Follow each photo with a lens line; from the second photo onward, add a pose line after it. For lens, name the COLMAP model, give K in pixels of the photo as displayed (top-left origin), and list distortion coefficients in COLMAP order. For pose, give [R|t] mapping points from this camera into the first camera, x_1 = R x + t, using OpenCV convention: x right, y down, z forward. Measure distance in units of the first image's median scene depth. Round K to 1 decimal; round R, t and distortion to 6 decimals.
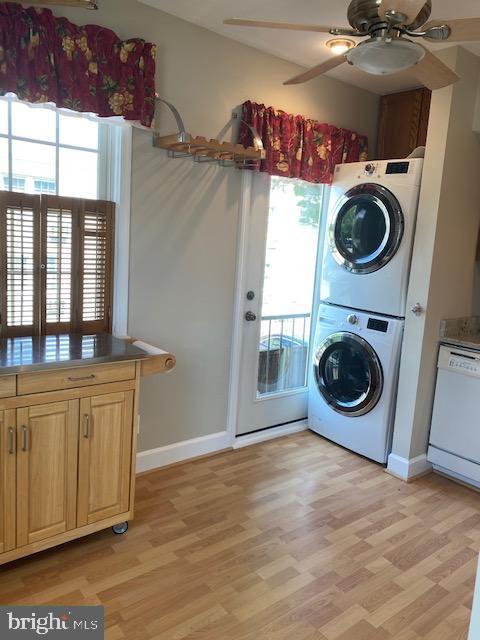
lens RADIAL K [[488.5, 0, 240.5], [0, 488.5, 316.5], [0, 0, 1]] dist [0.008826, -0.005264]
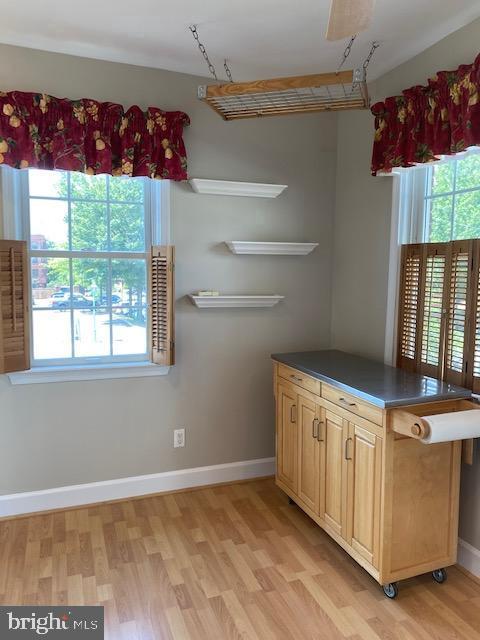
lens RADIAL K [[488.5, 0, 240.5], [0, 488.5, 316.5], [0, 0, 1]] dist [0.008826, -0.005264]
pose [[-0.306422, 0.024847, -0.951572, 0.702457], [-0.180945, 0.979912, 0.083855, -0.099288], [0.934540, 0.197877, -0.295770, 0.910110]]
